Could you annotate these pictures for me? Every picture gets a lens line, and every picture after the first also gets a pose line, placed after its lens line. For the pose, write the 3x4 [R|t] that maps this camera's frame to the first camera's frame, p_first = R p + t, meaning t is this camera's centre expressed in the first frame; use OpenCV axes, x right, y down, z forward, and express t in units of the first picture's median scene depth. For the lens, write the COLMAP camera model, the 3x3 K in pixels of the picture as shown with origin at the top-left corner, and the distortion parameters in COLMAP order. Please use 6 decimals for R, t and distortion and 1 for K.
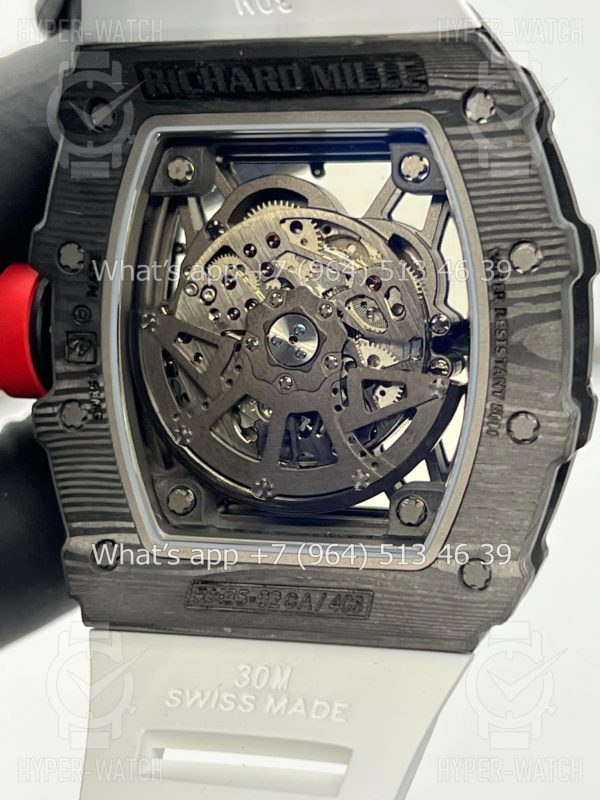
lens RADIAL K [[1912.6, 0, 300.0], [0, 1912.6, 400.0], [0, 0, 1]] dist [0.226975, -0.800640]
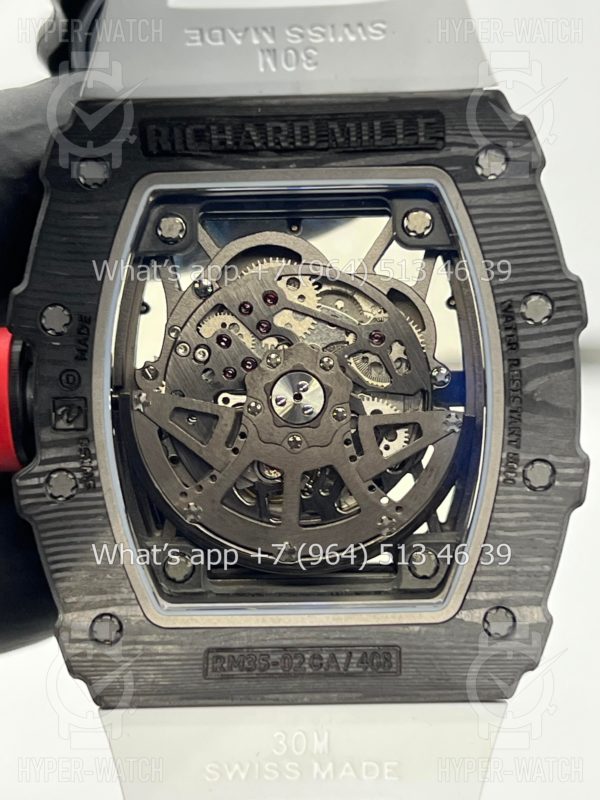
lens RADIAL K [[1912.6, 0, 300.0], [0, 1912.6, 400.0], [0, 0, 1]] dist [0.226975, -0.800640]
pose [[0.959822, -0.037888, 0.278041, -0.283779], [0.044861, 0.998817, -0.018756, -0.011829], [-0.277002, 0.030475, 0.960386, 0.051339]]
